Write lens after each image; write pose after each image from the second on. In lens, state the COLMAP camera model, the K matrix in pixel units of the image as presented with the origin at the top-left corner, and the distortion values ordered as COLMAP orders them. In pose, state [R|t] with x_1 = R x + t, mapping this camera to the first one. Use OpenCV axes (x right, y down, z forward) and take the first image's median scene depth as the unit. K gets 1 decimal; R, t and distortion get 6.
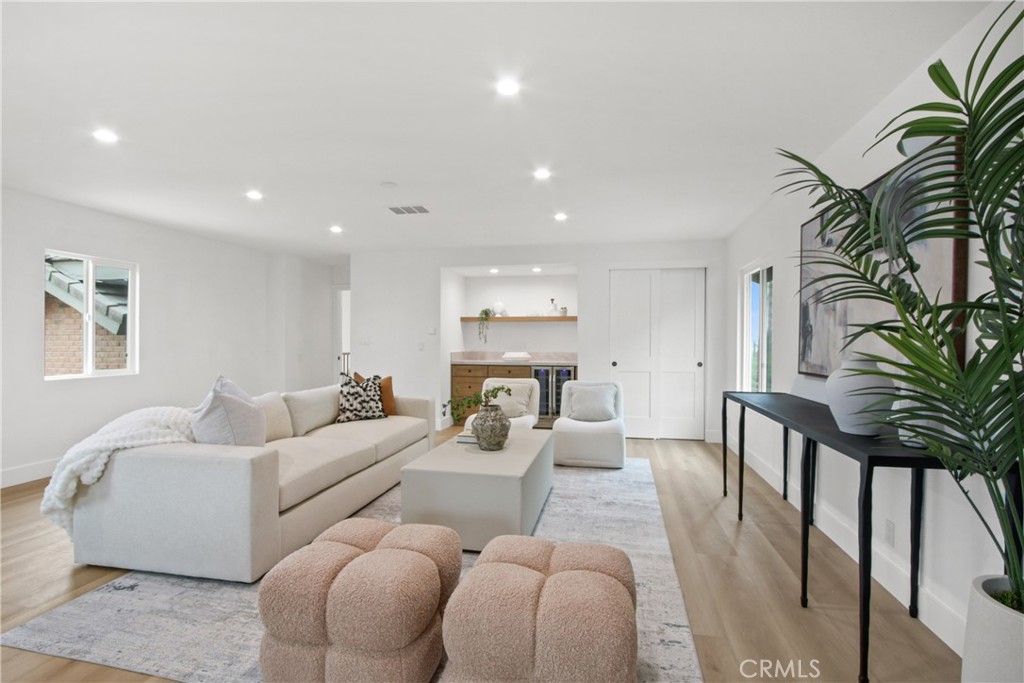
lens RADIAL K [[469.9, 0, 513.9], [0, 469.9, 340.2], [0, 0, 1]] dist [-0.018573, 0.002740]
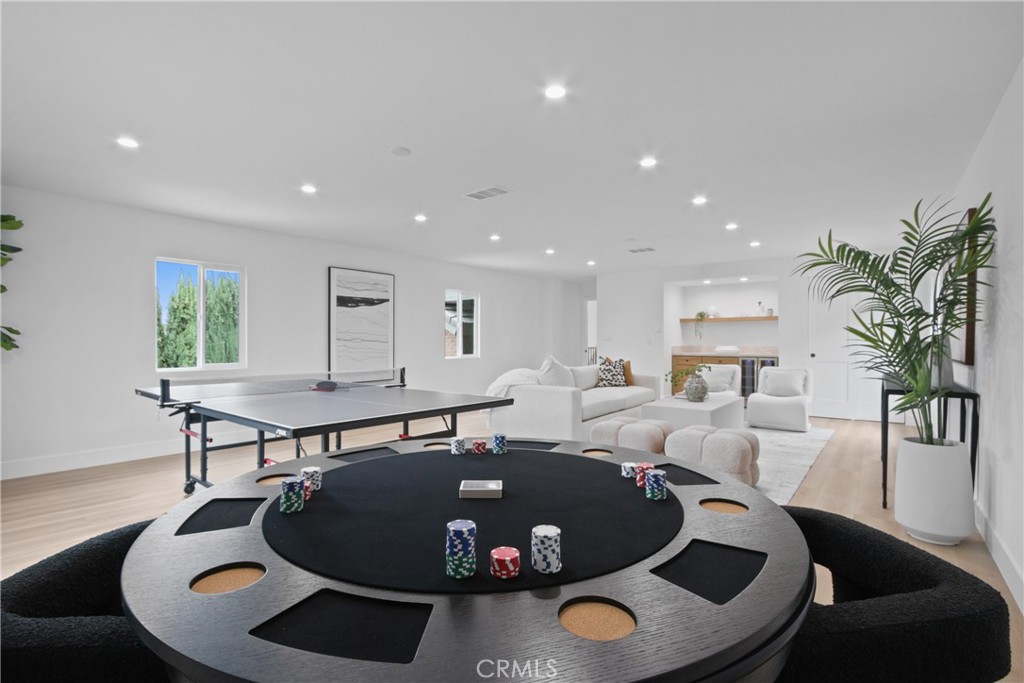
lens RADIAL K [[469.9, 0, 513.8], [0, 469.9, 339.6], [0, 0, 1]] dist [-0.018573, 0.002740]
pose [[0.894359, -0.004092, -0.447332, 0.080119], [0.003929, 0.999991, -0.001291, 0.010791], [0.447333, -0.000603, 0.894367, -0.521452]]
